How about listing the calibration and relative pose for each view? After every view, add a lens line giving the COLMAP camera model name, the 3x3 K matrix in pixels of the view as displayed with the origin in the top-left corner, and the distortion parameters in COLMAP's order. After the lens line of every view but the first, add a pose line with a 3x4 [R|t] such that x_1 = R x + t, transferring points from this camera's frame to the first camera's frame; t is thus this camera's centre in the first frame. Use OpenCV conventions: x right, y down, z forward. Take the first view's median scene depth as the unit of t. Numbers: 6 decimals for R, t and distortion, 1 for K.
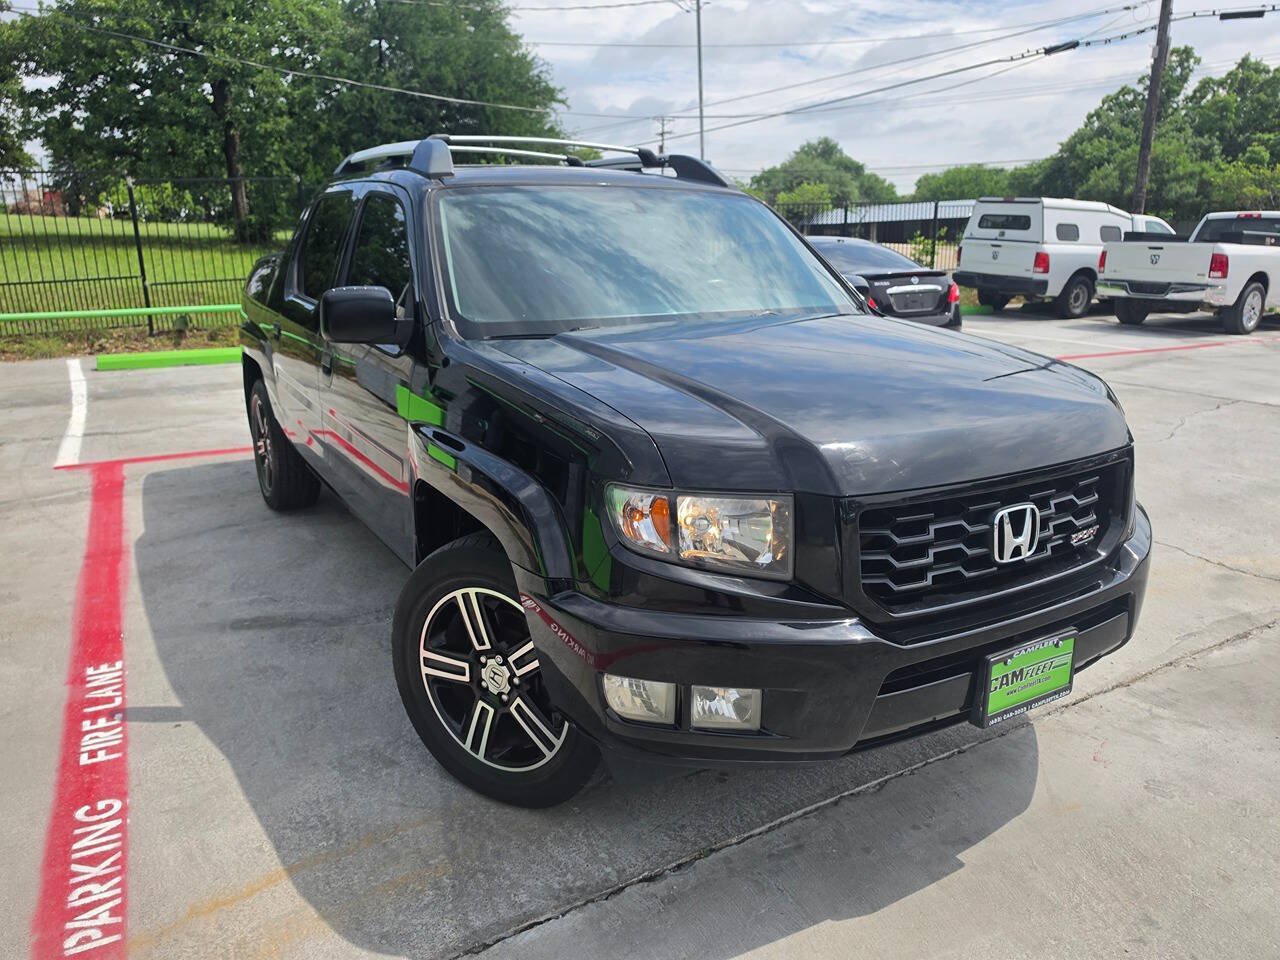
lens RADIAL K [[901.9, 0, 624.1], [0, 901.9, 477.7], [0, 0, 1]] dist [0.020304, -0.022688]
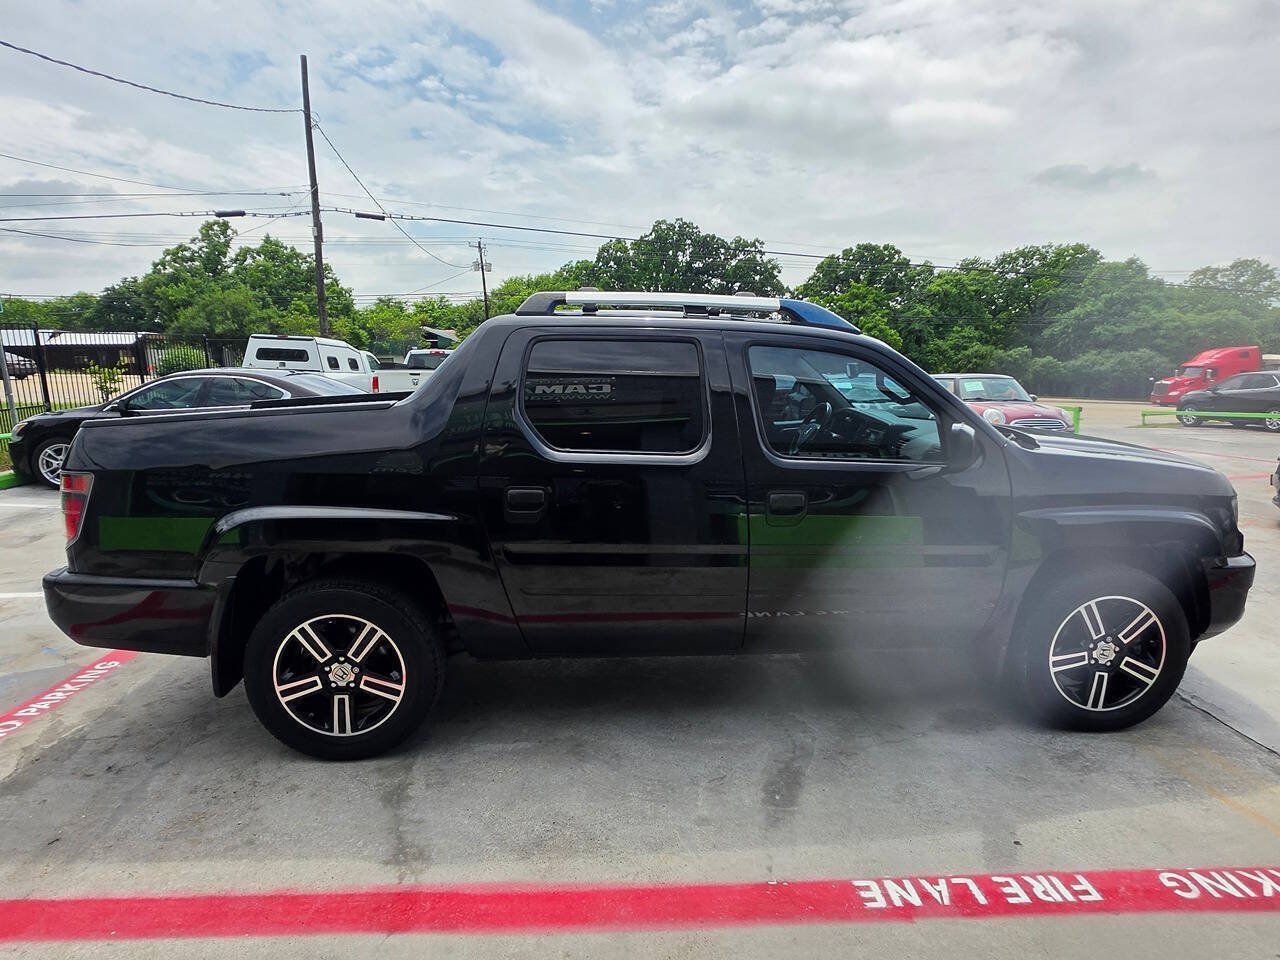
lens RADIAL K [[737.0, 0, 643.5], [0, 737.0, 478.8], [0, 0, 1]] dist [0.002550, -0.000892]
pose [[0.442058, -0.140444, 0.885924, -1.383913], [0.232493, 0.971853, 0.038057, -0.267589], [-0.866332, 0.189148, 0.462267, 0.907142]]
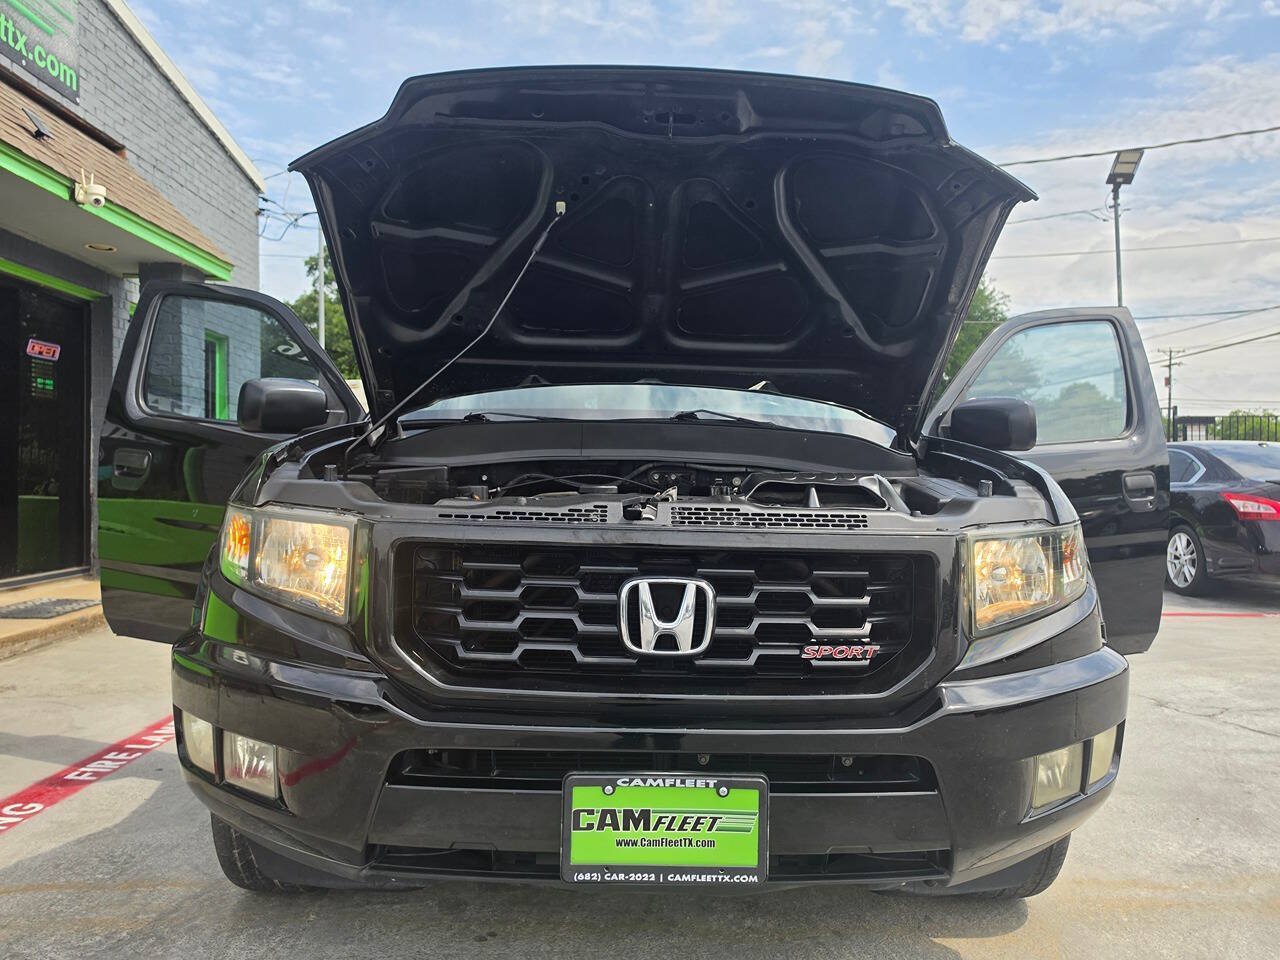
lens RADIAL K [[901.9, 0, 645.4], [0, 901.9, 463.7], [0, 0, 1]] dist [0.020304, -0.022688]
pose [[0.873559, 0.016490, -0.486439, 0.564569], [-0.146364, 0.962066, -0.230231, 0.082809], [0.464190, 0.272317, 0.842835, 0.245308]]
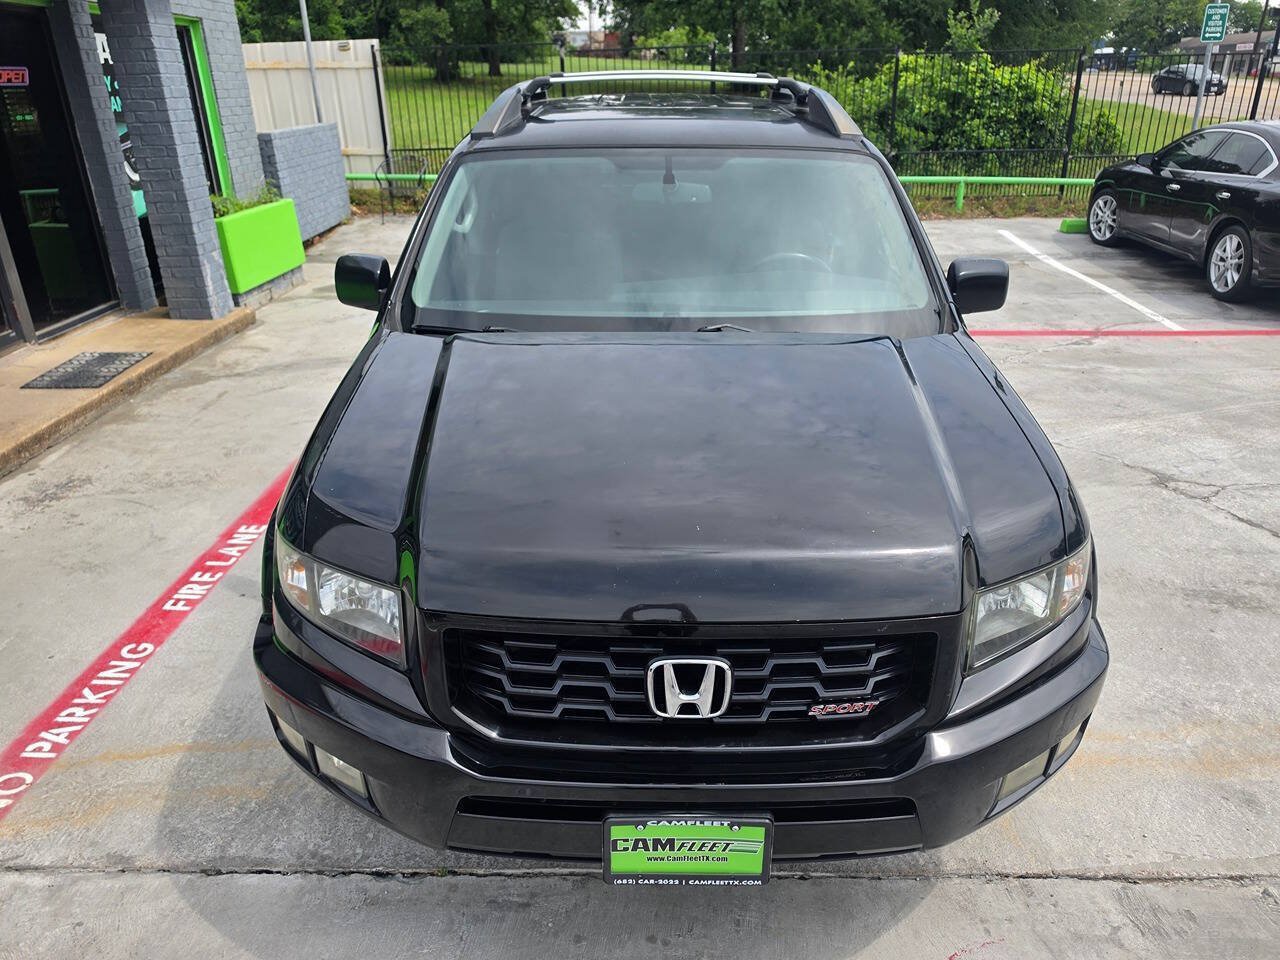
lens RADIAL K [[901.9, 0, 636.3], [0, 901.9, 470.5], [0, 0, 1]] dist [0.020304, -0.022688]
pose [[0.858040, 0.208361, -0.469417, 0.539297], [-0.132736, 0.972921, 0.189225, -0.208689], [0.496133, -0.100054, 0.862462, 0.203383]]
